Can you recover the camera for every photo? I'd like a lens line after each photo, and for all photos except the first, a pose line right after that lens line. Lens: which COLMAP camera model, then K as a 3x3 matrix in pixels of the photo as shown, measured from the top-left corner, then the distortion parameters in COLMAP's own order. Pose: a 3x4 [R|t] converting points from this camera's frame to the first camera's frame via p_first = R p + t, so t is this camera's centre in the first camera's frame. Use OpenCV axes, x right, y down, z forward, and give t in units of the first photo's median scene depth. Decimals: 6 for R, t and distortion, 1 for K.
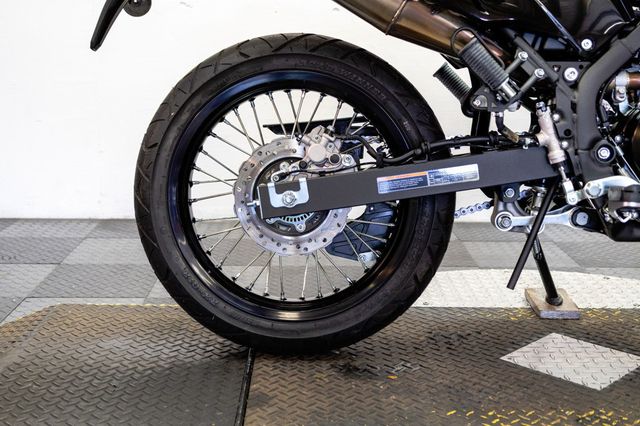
lens RADIAL K [[875.1, 0, 320.0], [0, 875.1, 213.0], [0, 0, 1]] dist [0.011034, -0.006676]
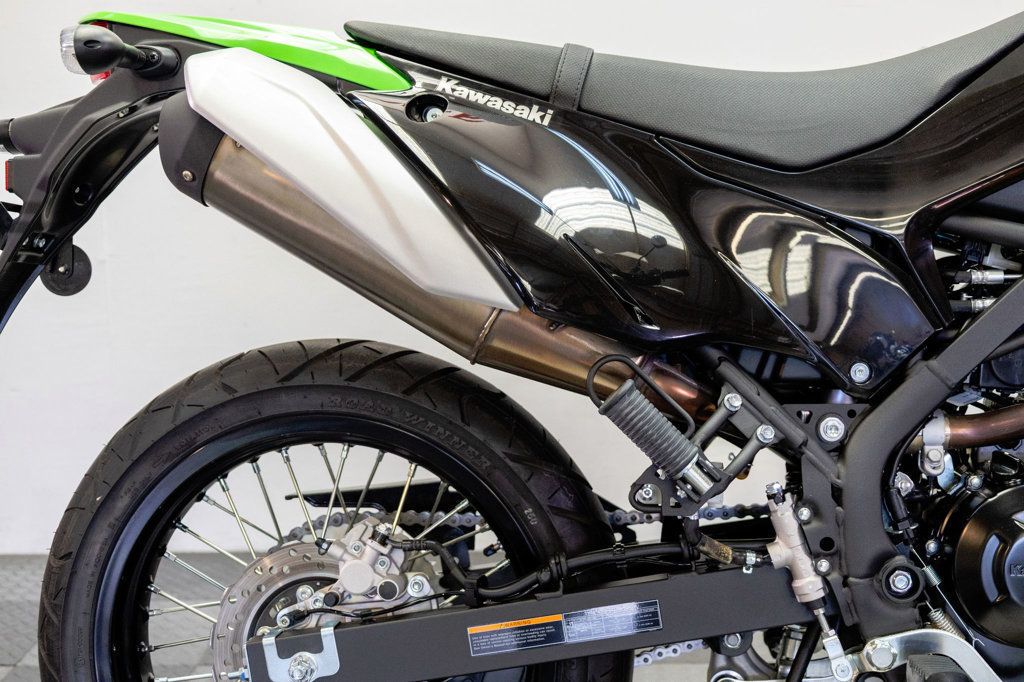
lens RADIAL K [[1400.2, 0, 512.0], [0, 1400.2, 341.0], [0, 0, 1]] dist [0.011034, -0.006676]
pose [[0.997600, -0.018558, -0.066702, 0.151389], [0.015688, 0.998939, -0.043310, -0.175009], [0.067435, 0.042160, 0.996833, 0.154465]]
